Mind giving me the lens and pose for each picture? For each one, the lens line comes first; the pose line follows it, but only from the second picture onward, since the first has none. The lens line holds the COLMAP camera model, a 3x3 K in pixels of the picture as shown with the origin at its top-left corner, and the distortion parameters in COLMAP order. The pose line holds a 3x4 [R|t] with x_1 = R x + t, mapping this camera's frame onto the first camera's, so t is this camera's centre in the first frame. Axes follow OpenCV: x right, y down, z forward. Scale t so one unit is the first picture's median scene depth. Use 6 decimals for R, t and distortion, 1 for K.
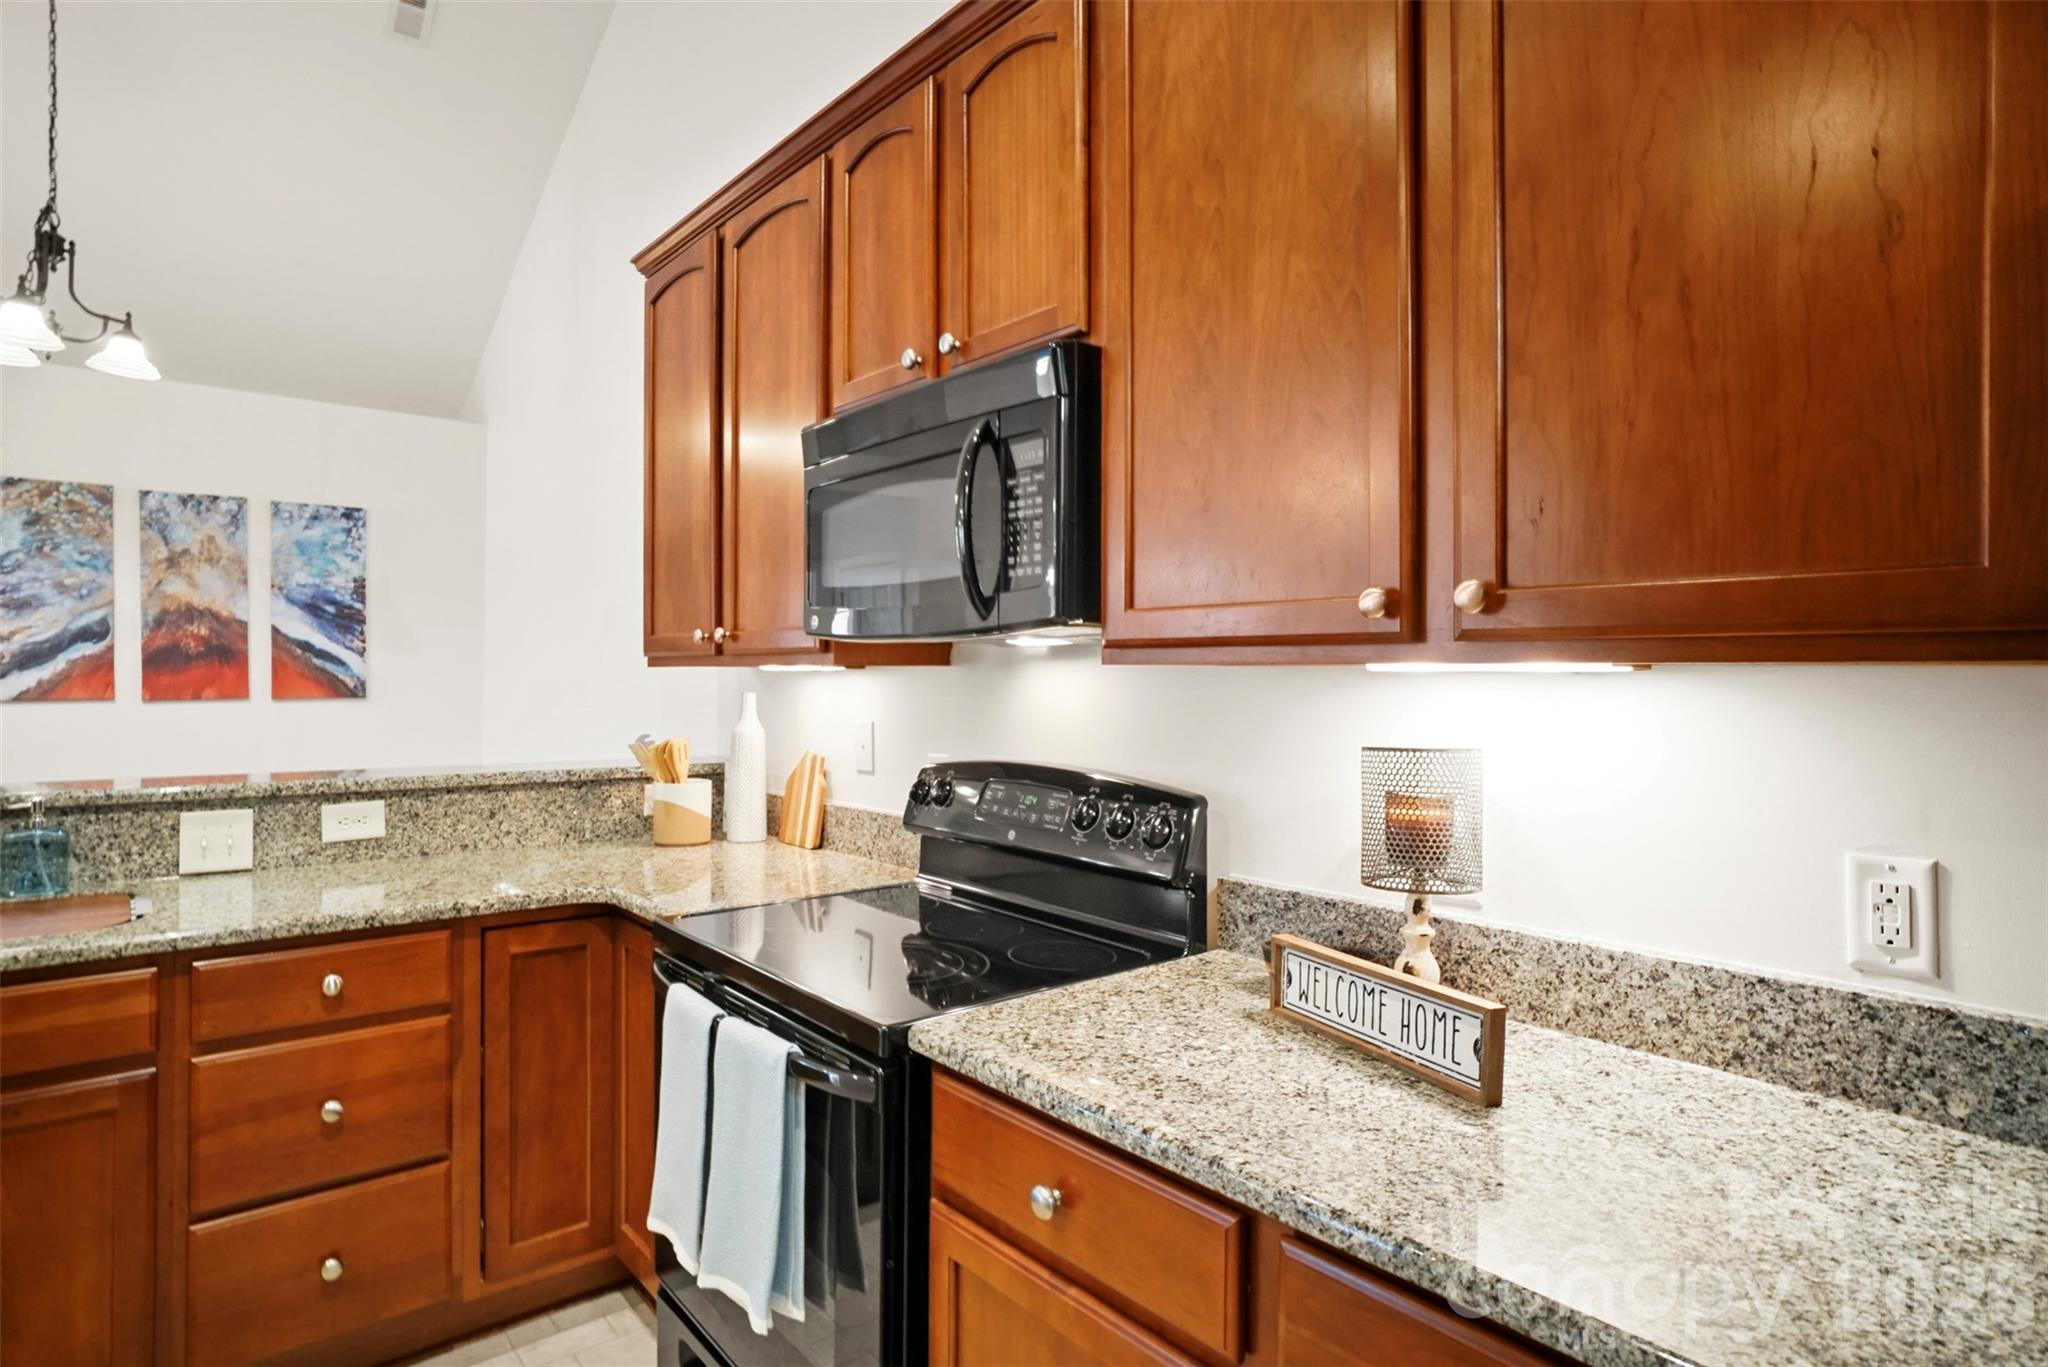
lens RADIAL K [[1106.3, 0, 1005.5], [0, 1106.3, 674.9], [0, 0, 1]] dist [-0.050443, 0.029436]
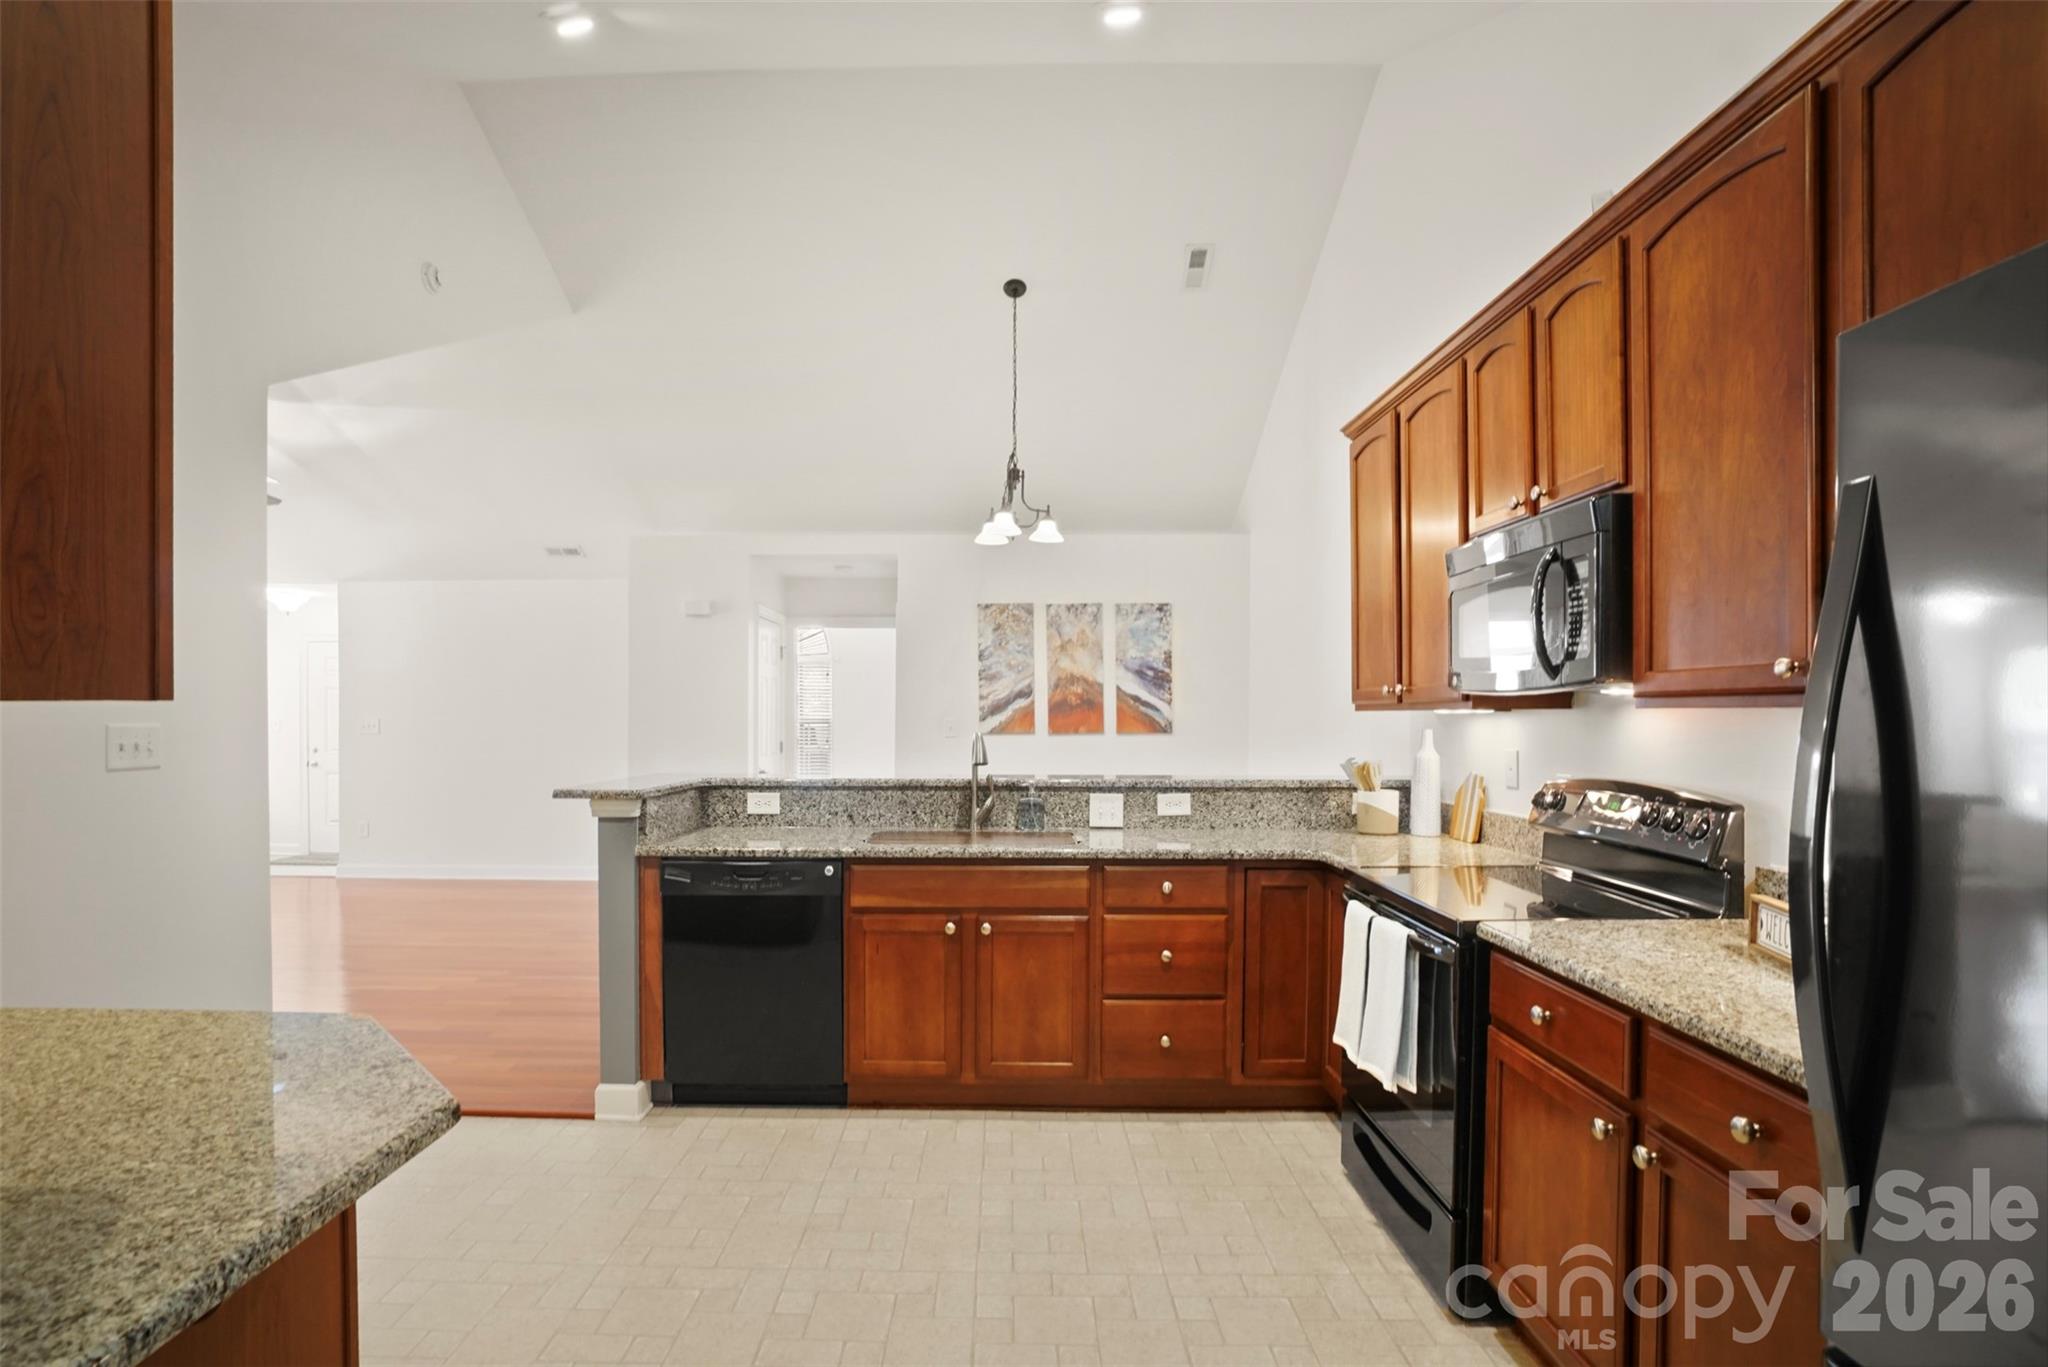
lens RADIAL K [[1004.1, 0, 955.3], [0, 1004.1, 729.6], [0, 0, 1]] dist [-0.036538, 0.001035]
pose [[0.743333, 0.003132, -0.668914, 0.174786], [0.005716, 0.999923, 0.011033, -0.000813], [0.668897, -0.012025, 0.743258, -0.351635]]
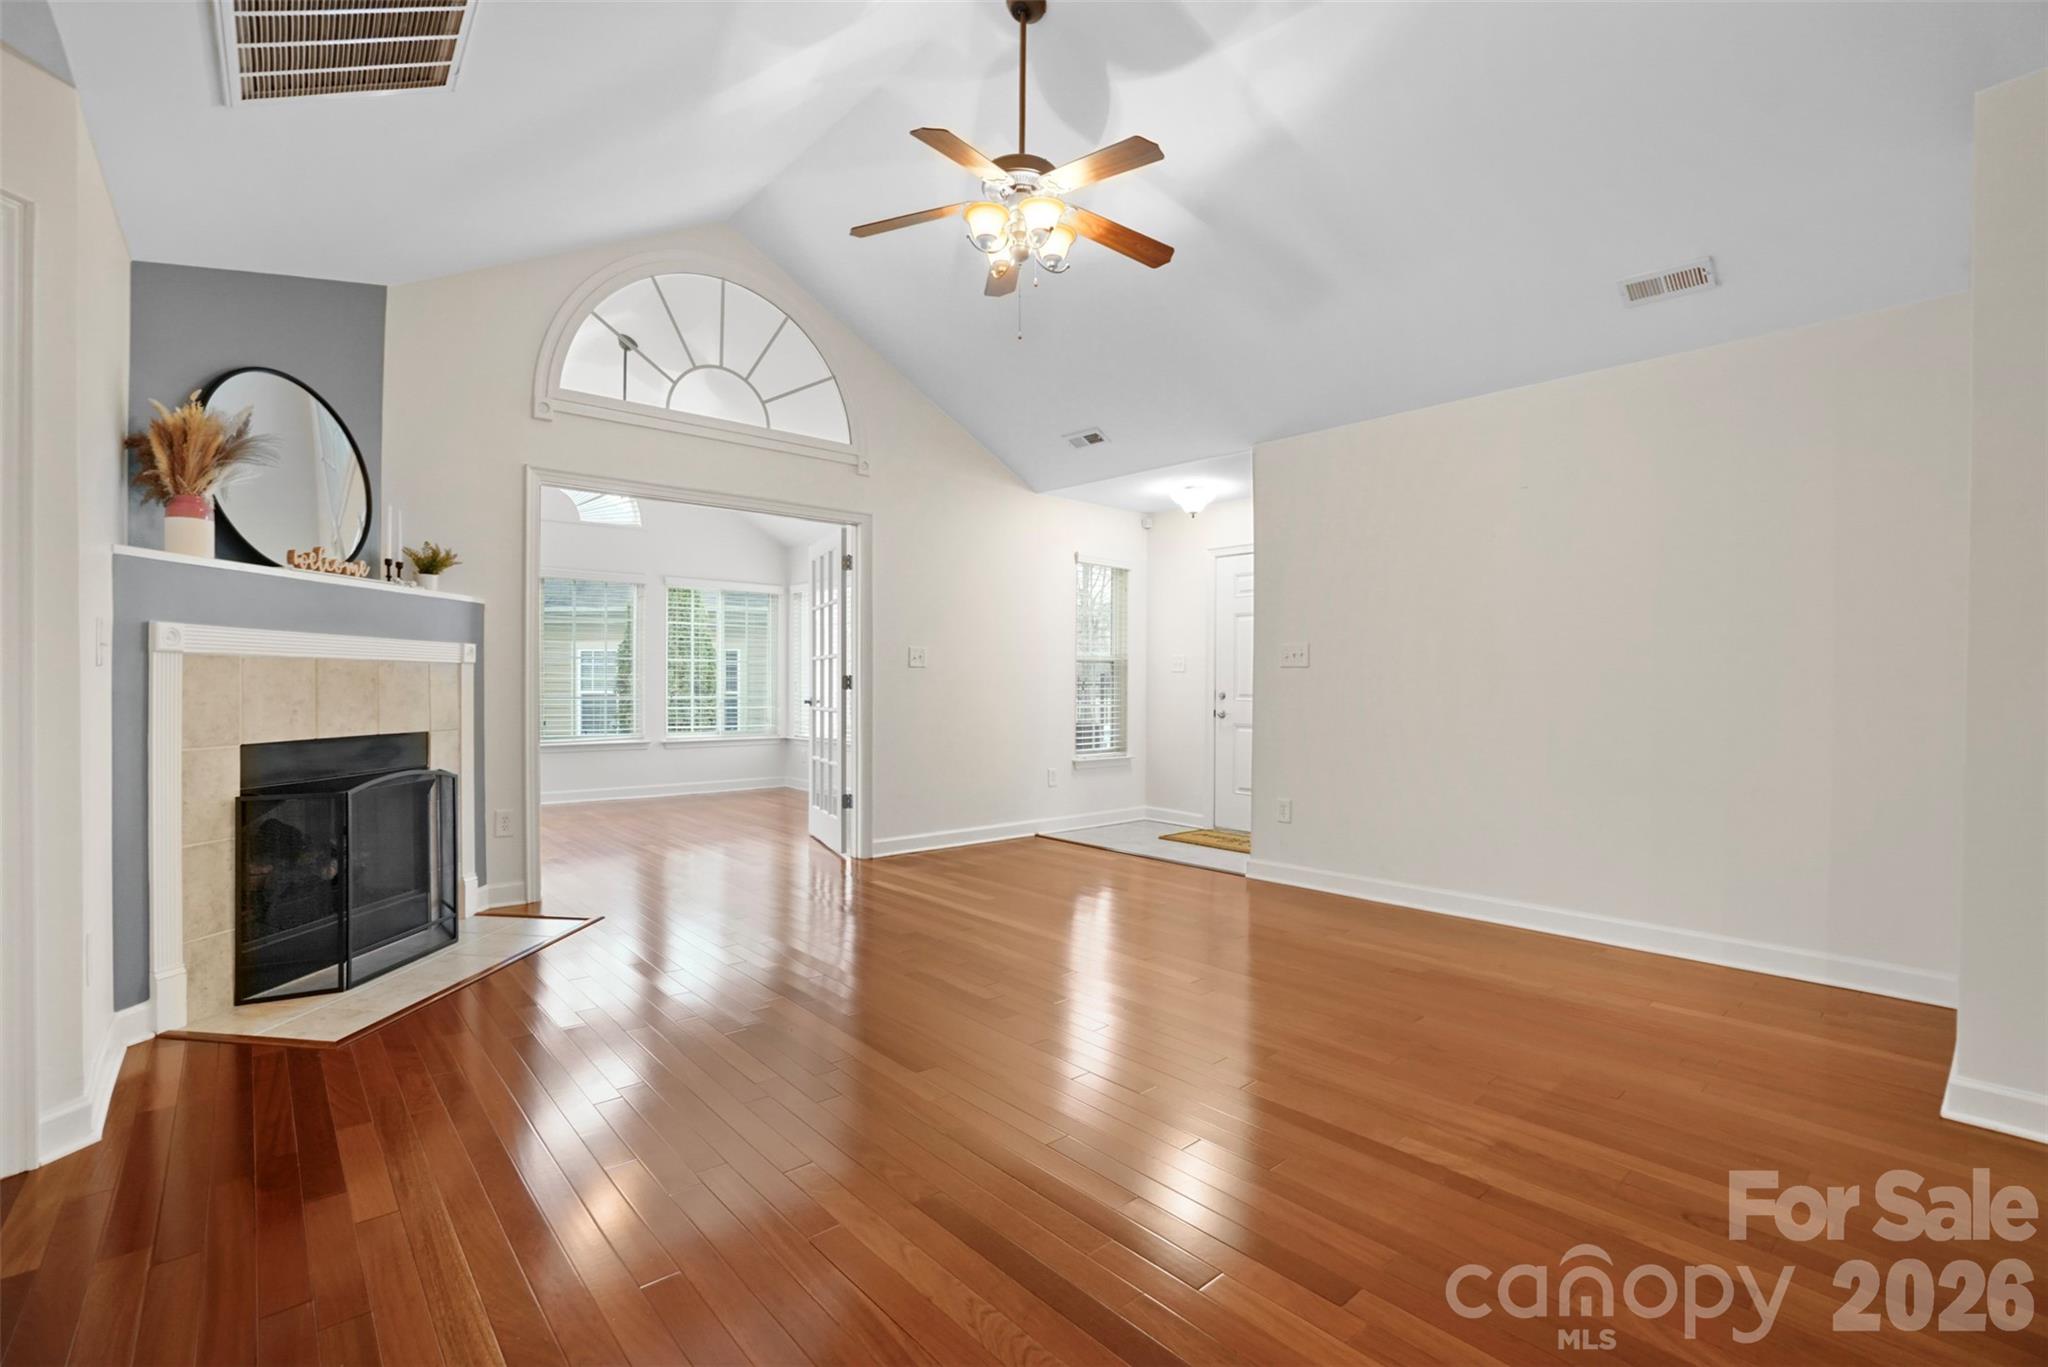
lens RADIAL K [[920.9, 0, 998.7], [0, 920.9, 682.4], [0, 0, 1]] dist [-0.061602, 0.021089]
pose [[0.025503, -0.008593, -0.999638, -1.407059], [-0.003478, 0.999956, -0.008684, 0.096064], [0.999669, 0.003698, 0.025472, 0.069497]]
